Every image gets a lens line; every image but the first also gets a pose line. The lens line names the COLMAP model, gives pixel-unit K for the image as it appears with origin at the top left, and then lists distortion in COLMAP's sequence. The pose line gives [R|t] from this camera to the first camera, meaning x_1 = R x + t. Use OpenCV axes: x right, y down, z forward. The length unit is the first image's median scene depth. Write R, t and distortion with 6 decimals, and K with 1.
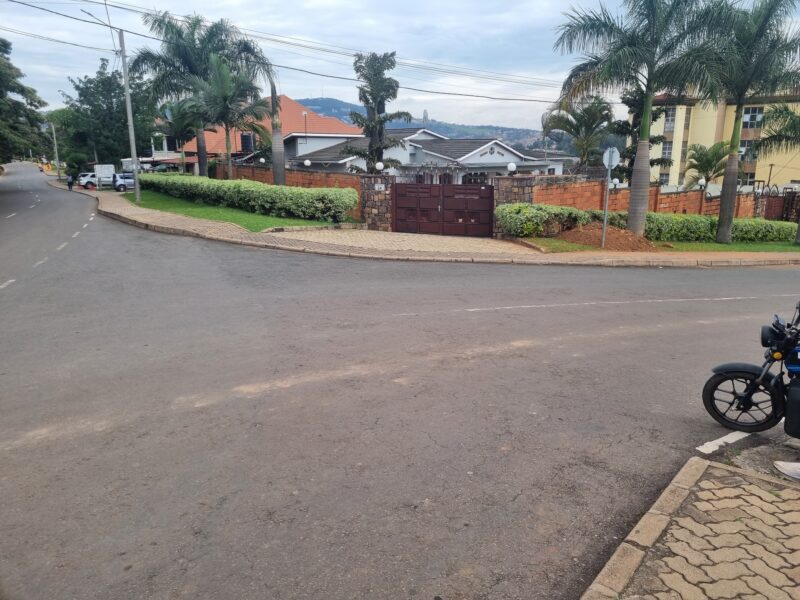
lens RADIAL K [[608.8, 0, 412.7], [0, 608.8, 284.7], [0, 0, 1]] dist [0.083463, -0.051465]
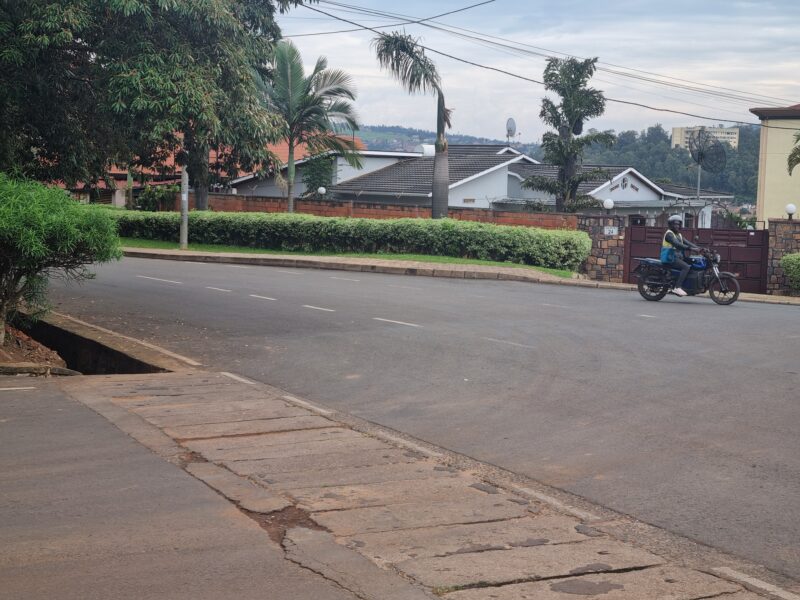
lens RADIAL K [[1236.5, 0, 400.9], [0, 1236.5, 300.8], [0, 0, 1]] dist [0.067875, 0.000000]
pose [[0.990125, 0.010597, 0.139789, -0.620073], [0.005068, 0.993781, -0.111238, 0.117071], [-0.140098, 0.110848, 0.983913, -0.571115]]
